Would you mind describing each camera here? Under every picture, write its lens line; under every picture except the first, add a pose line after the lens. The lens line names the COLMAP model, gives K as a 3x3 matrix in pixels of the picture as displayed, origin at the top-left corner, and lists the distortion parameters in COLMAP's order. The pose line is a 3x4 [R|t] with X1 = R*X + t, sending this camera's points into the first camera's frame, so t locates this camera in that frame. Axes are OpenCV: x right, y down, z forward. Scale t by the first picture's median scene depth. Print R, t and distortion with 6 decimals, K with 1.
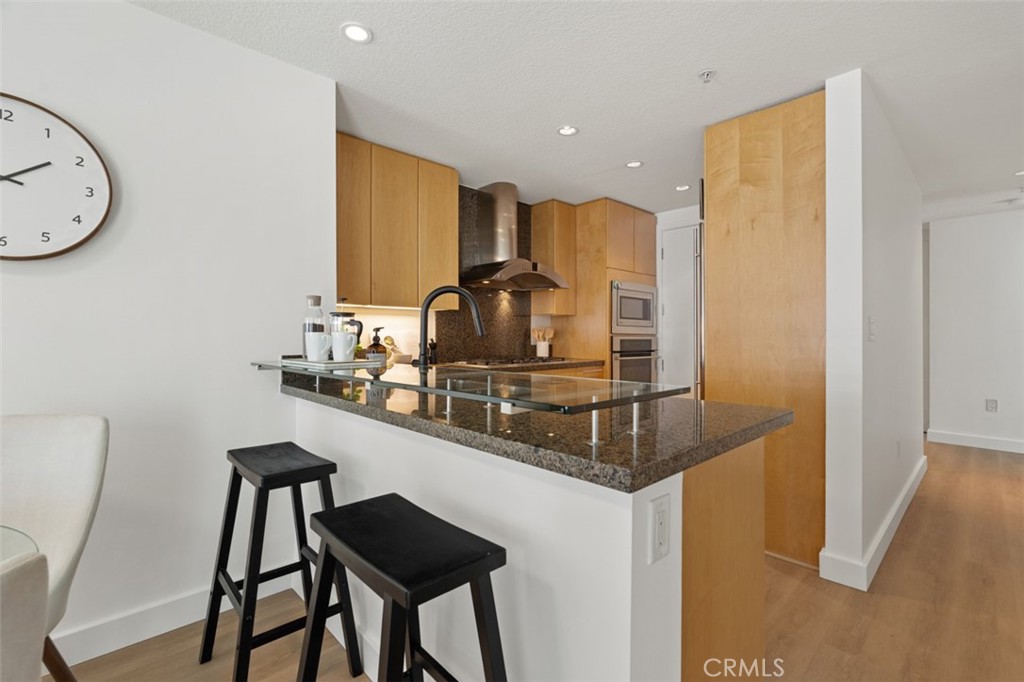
lens RADIAL K [[460.5, 0, 512.7], [0, 460.5, 335.1], [0, 0, 1]] dist [-0.005086, 0.000069]
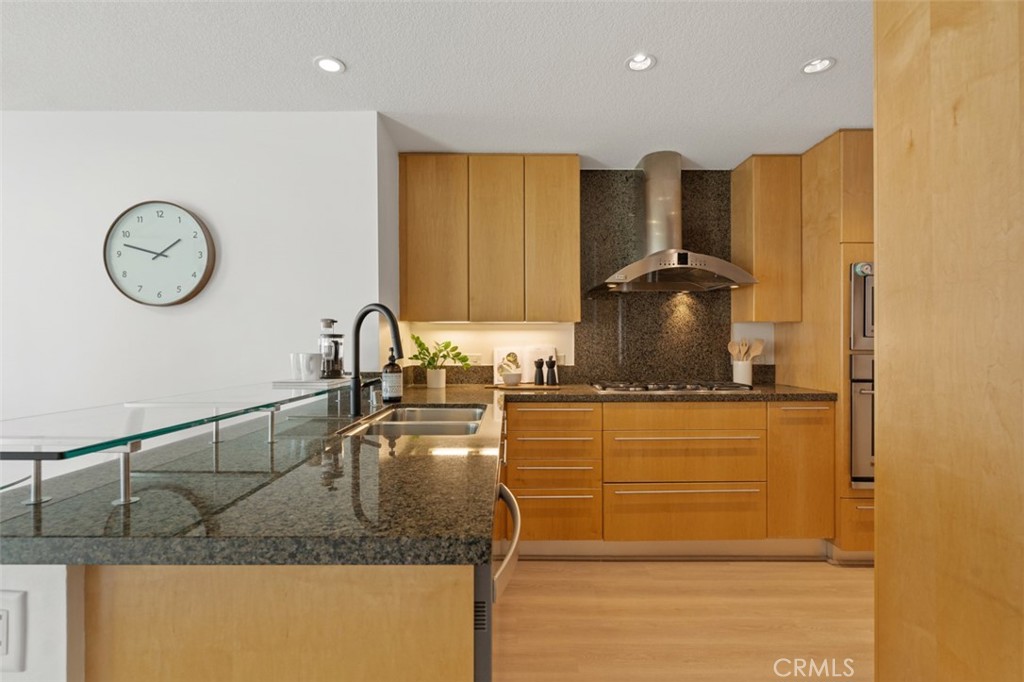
lens RADIAL K [[487.0, 0, 511.1], [0, 487.0, 345.1], [0, 0, 1]] dist [-0.008506, 0.000150]
pose [[0.723893, 0.000147, -0.689912, 0.336946], [0.001234, 0.999998, 0.001508, -0.011914], [0.689911, -0.001943, 0.723892, 0.229704]]
